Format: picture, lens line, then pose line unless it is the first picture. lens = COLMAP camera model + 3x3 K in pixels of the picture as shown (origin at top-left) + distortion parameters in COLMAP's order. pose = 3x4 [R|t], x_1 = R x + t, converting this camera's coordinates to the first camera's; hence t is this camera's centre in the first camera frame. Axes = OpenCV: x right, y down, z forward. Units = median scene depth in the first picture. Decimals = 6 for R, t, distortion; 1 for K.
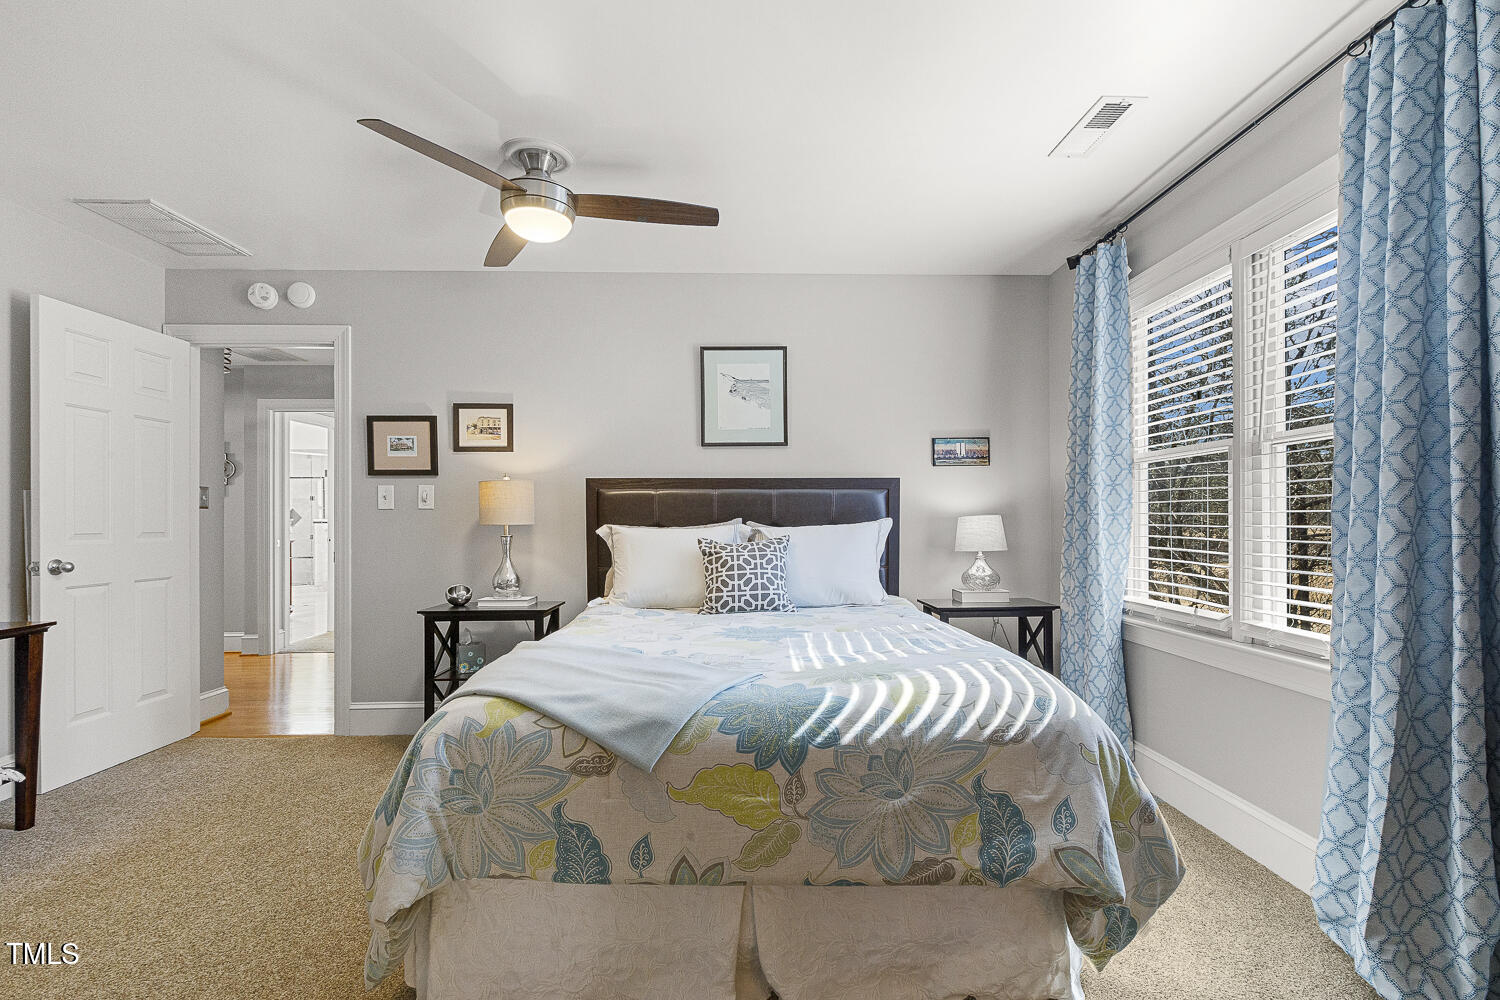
lens RADIAL K [[691.3, 0, 754.6], [0, 691.3, 511.0], [0, 0, 1]] dist [0.008528, 0.001184]
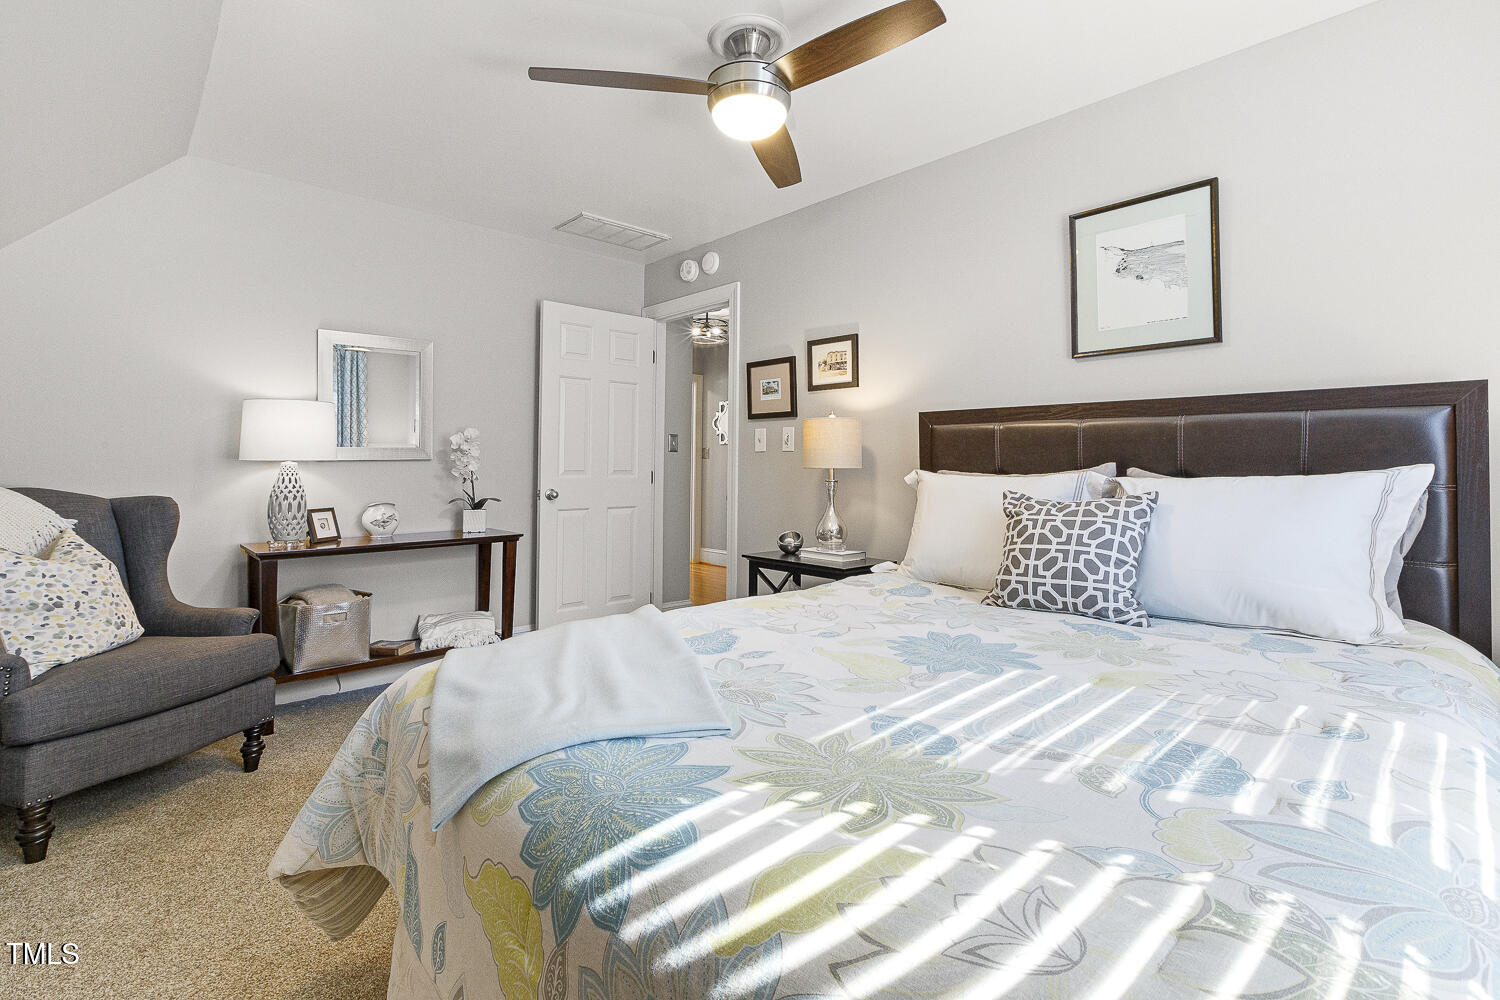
lens RADIAL K [[691.3, 0, 740.7], [0, 691.3, 436.6], [0, 0, 1]] dist [0.008528, 0.001184]
pose [[0.667993, -0.021385, -0.743860, 0.234846], [-0.000402, 0.999577, -0.029097, 0.005295], [0.744167, 0.019736, 0.667701, 0.320371]]
